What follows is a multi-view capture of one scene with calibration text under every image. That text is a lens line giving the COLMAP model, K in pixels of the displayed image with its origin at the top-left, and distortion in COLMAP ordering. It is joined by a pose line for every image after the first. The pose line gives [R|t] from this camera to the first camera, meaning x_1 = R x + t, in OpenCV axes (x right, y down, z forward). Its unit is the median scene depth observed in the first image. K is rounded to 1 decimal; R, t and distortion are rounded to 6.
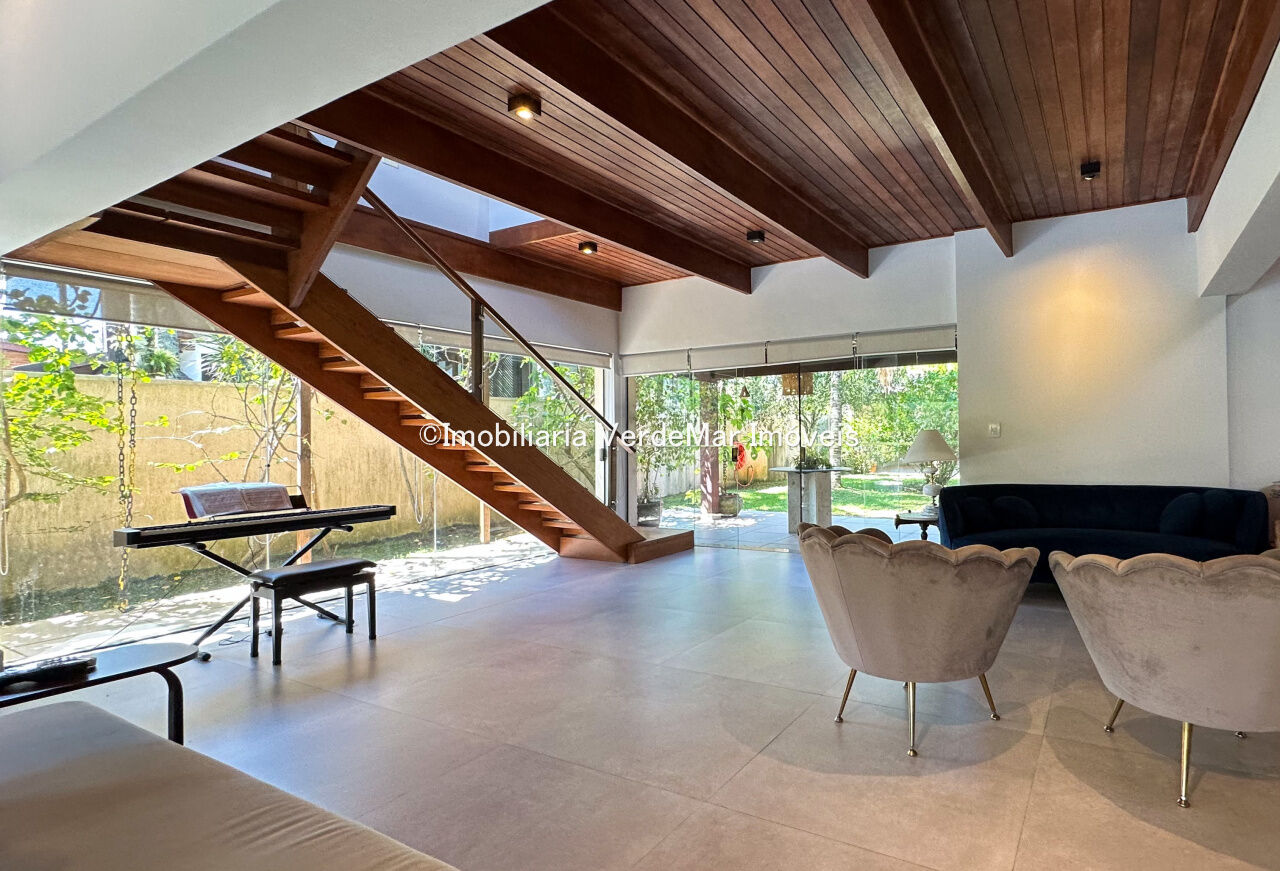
lens RADIAL K [[807.2, 0, 640.0], [0, 807.2, 435.5], [0, 0, 1]] dist [-0.001869, -0.000309]
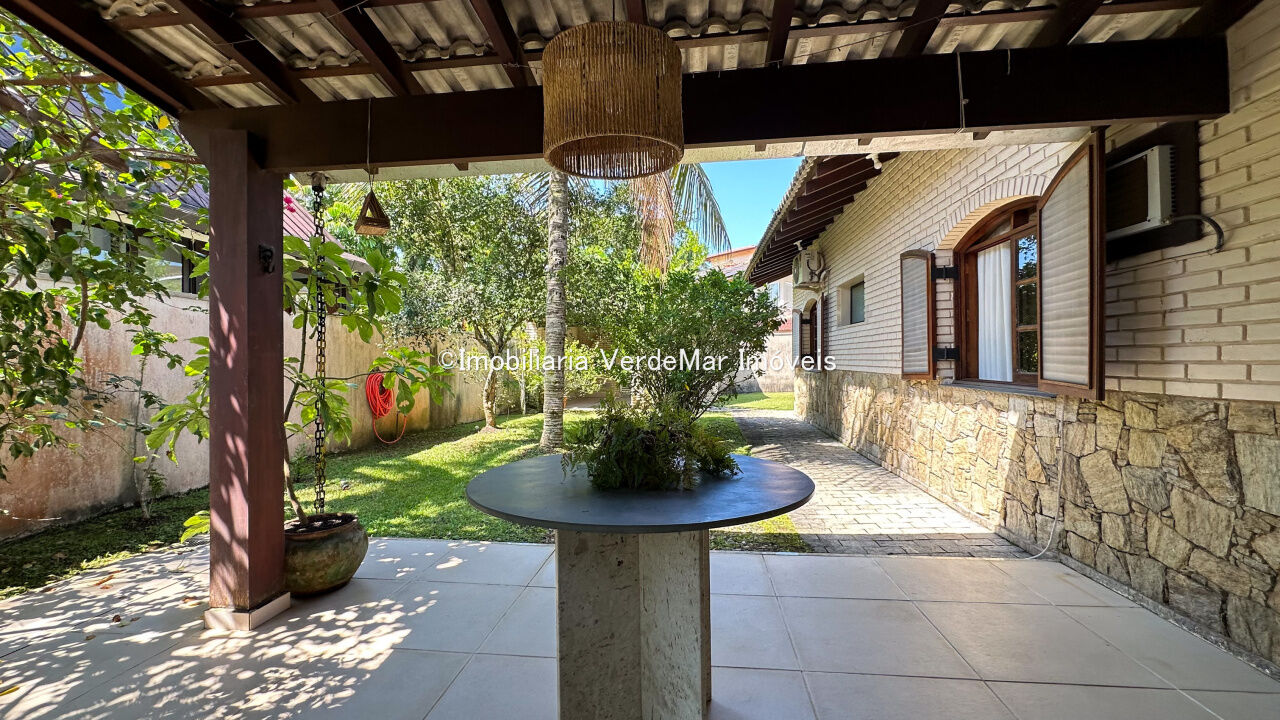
lens RADIAL K [[513.7, 0, 640.0], [0, 513.7, 360.0], [0, 0, 1]] dist [-0.001805, 0.000673]
pose [[0.847878, 0.010424, 0.530088, 0.109517], [-0.002951, 0.999884, -0.014942, 0.006571], [-0.530183, 0.011105, 0.847811, 0.751648]]
